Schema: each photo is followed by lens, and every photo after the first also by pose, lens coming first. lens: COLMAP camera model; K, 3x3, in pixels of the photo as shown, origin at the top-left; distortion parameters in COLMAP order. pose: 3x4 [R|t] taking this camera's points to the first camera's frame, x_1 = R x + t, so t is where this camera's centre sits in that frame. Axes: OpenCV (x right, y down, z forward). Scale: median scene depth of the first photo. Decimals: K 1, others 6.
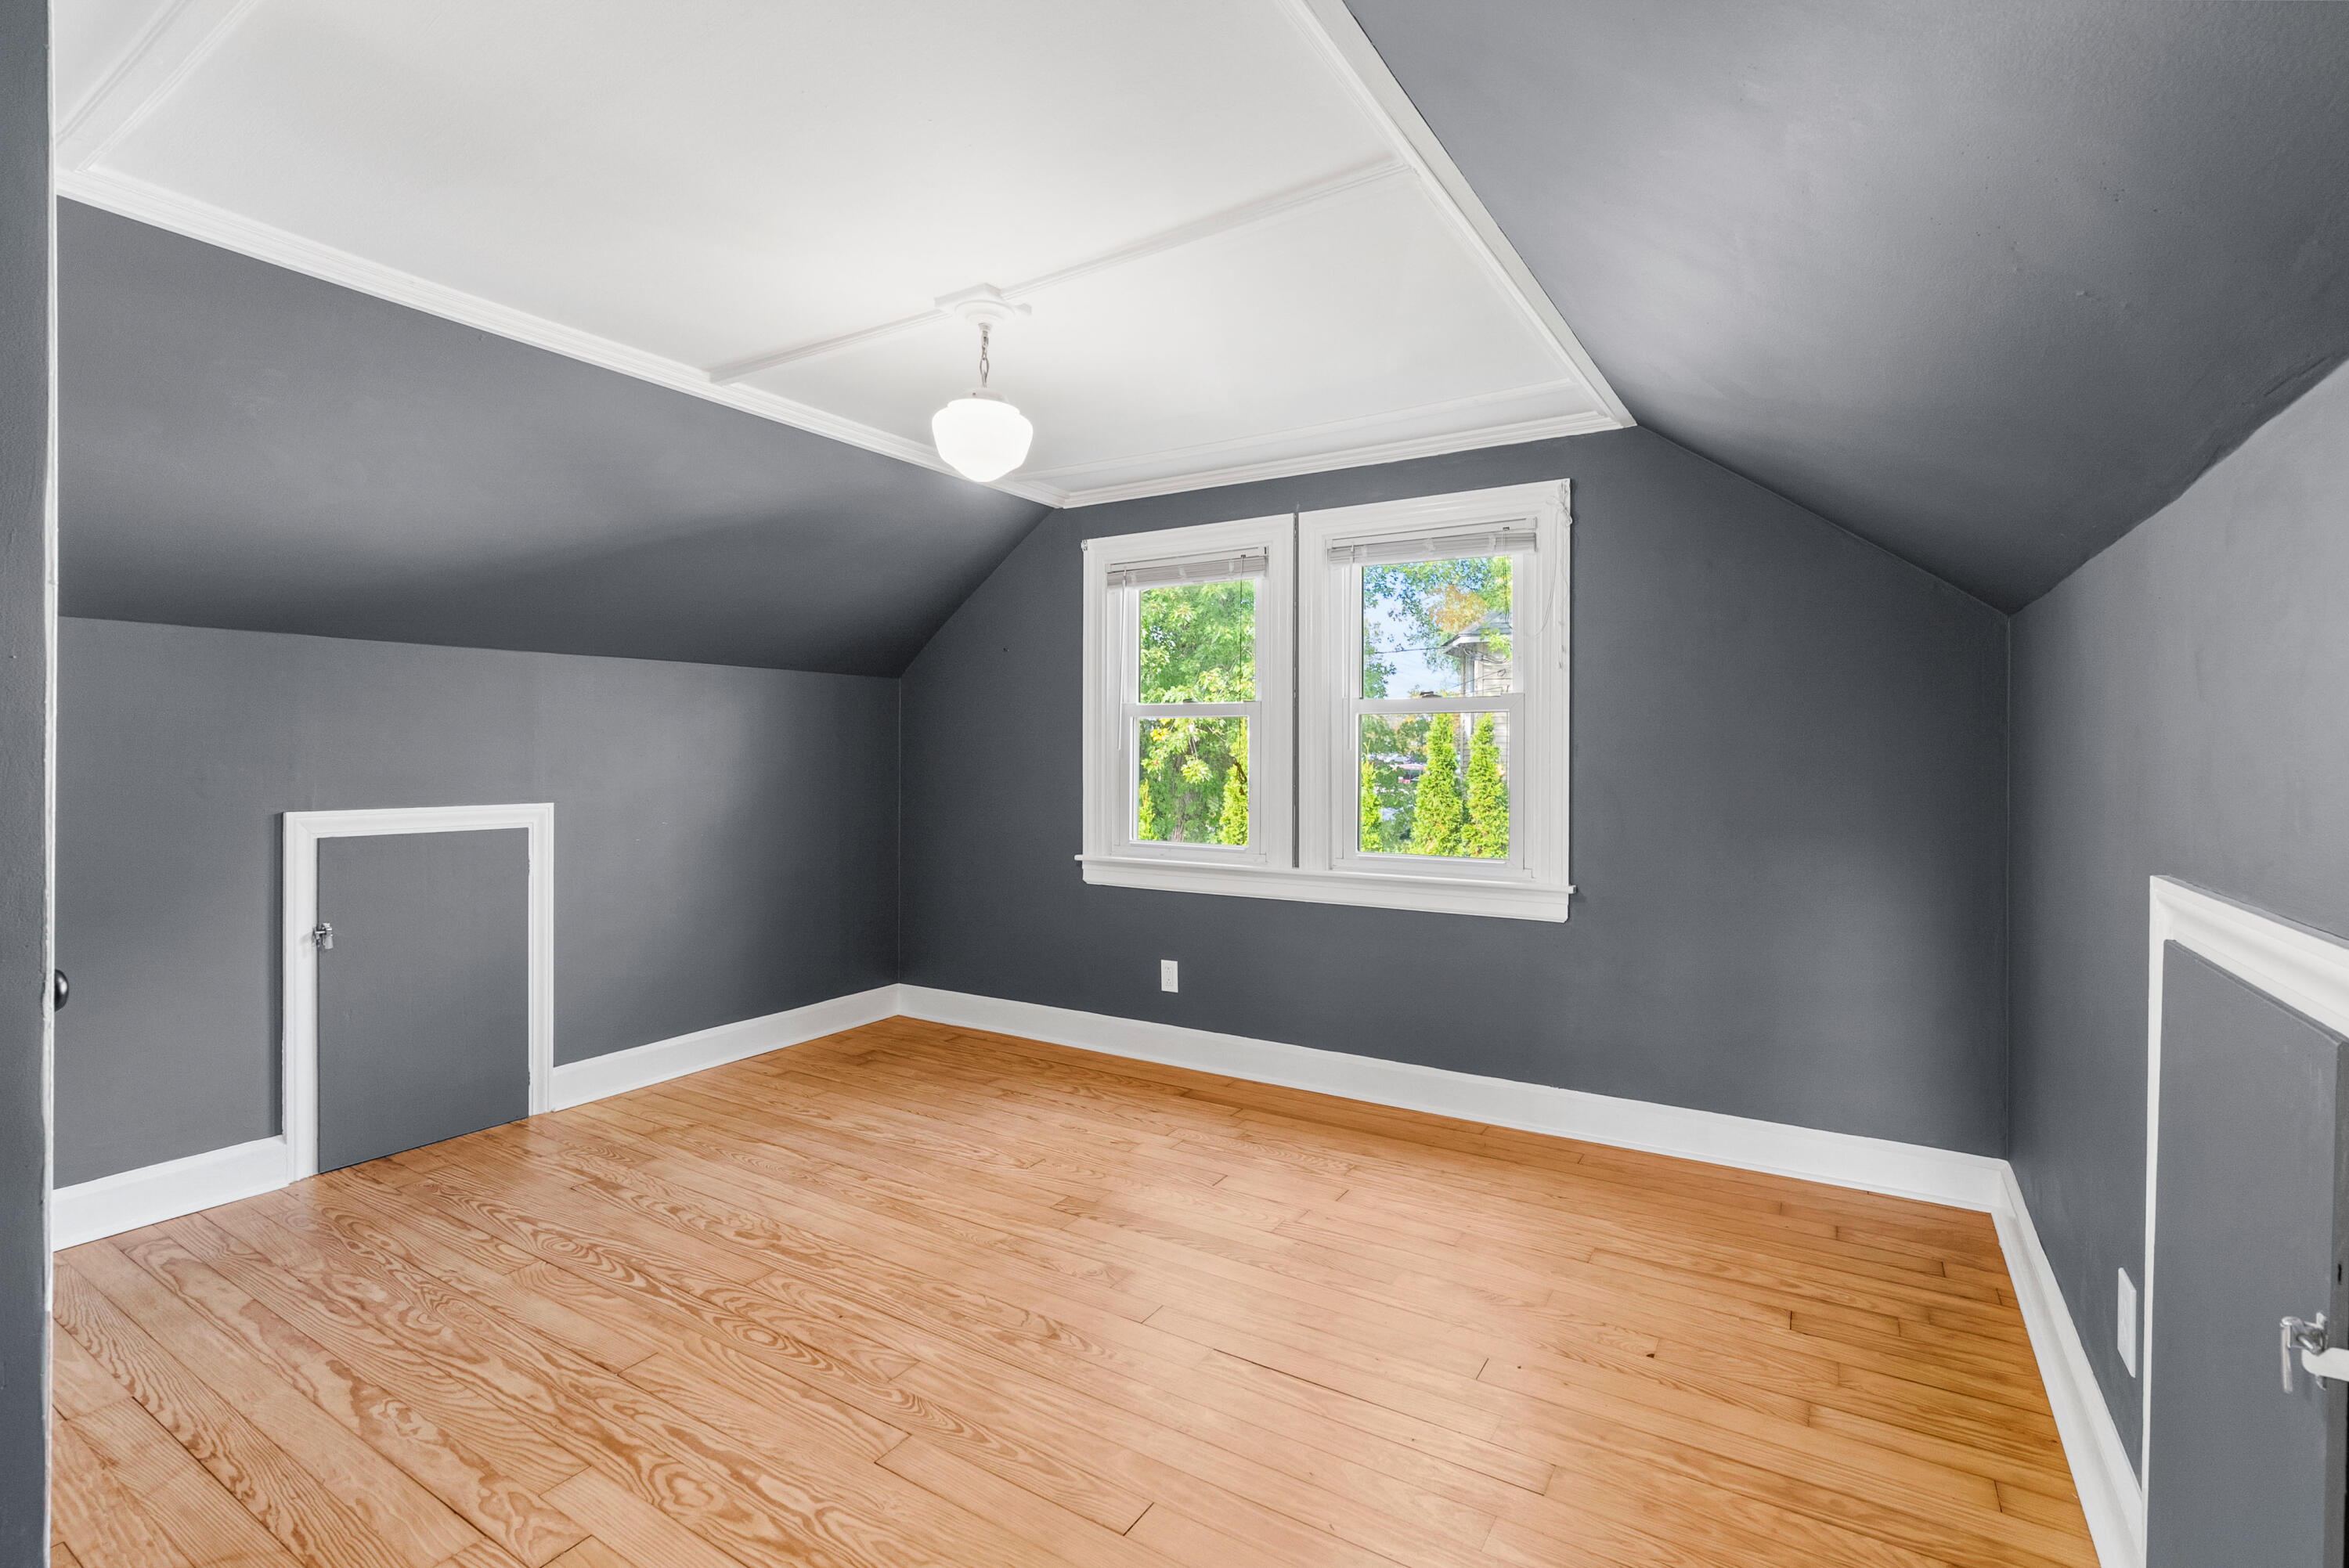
lens RADIAL K [[1064.2, 0, 1180.1], [0, 1064.2, 781.1], [0, 0, 1]] dist [-0.015403, 0.005791]
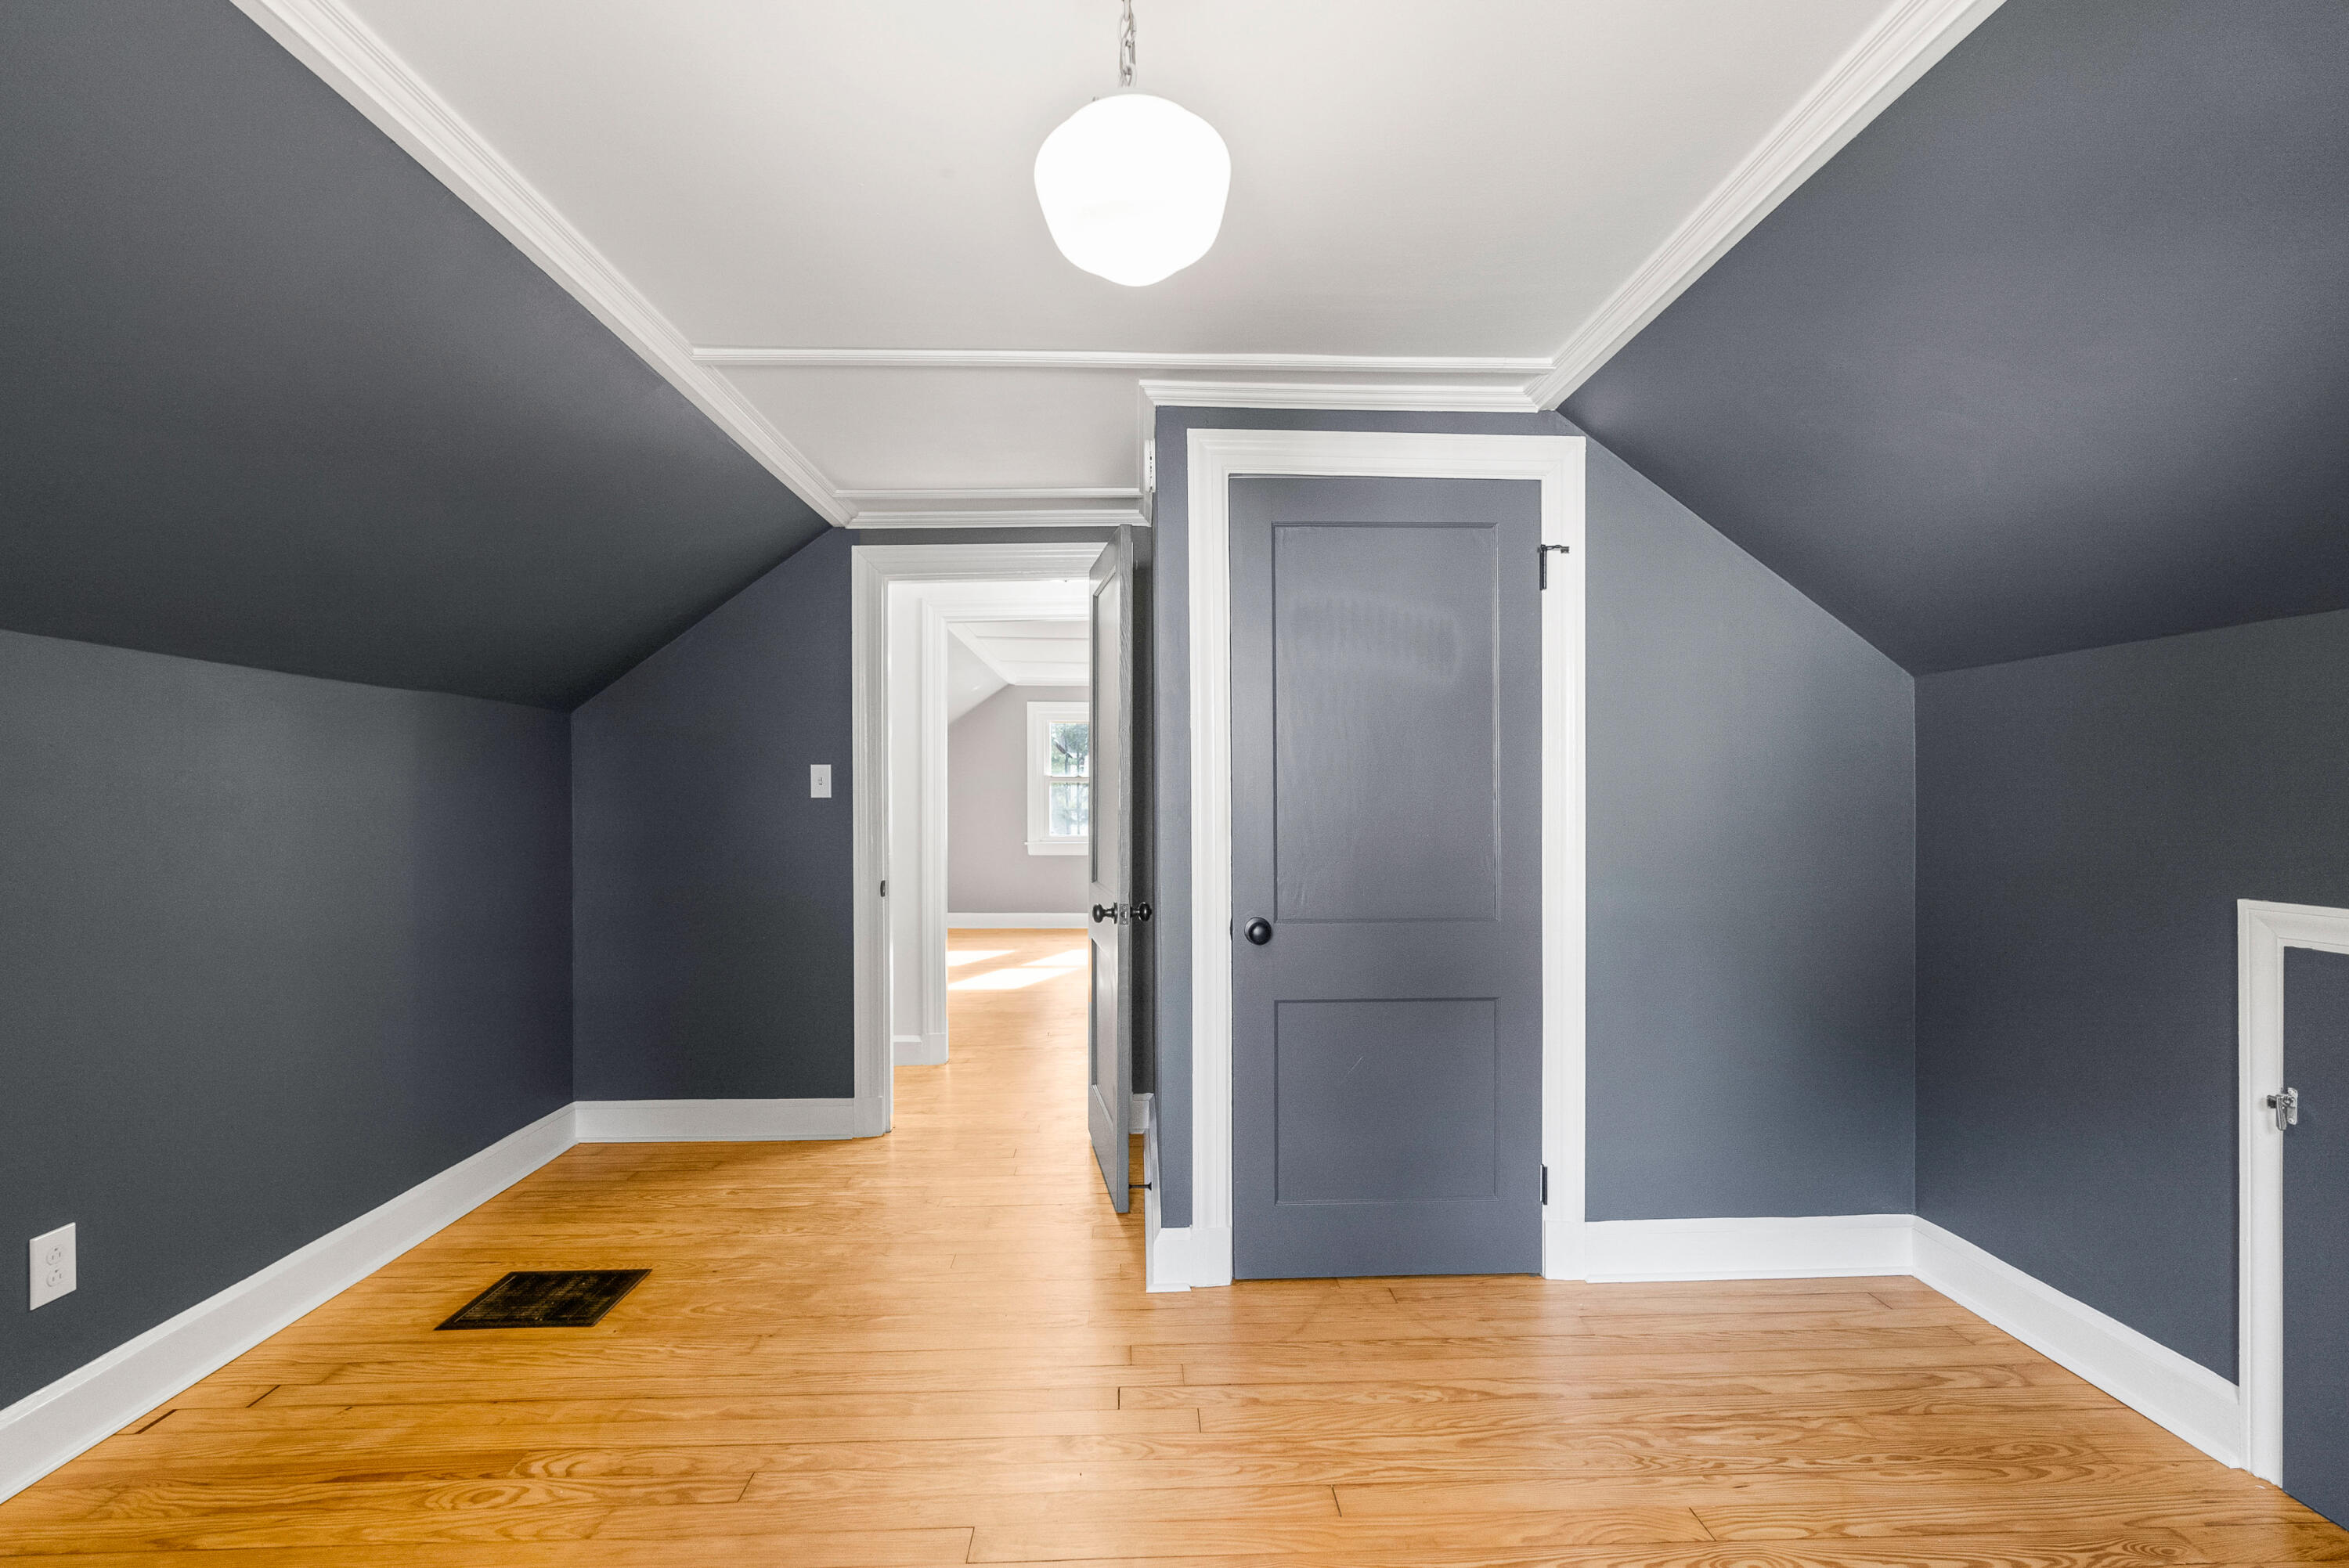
lens RADIAL K [[1064.2, 0, 1165.8], [0, 1064.2, 791.5], [0, 0, 1]] dist [-0.015403, 0.005791]
pose [[-0.832315, -0.003502, -0.554291, 0.090526], [-0.007807, 0.999955, 0.005405, -0.044155], [0.554248, 0.008826, -0.832305, 1.469876]]
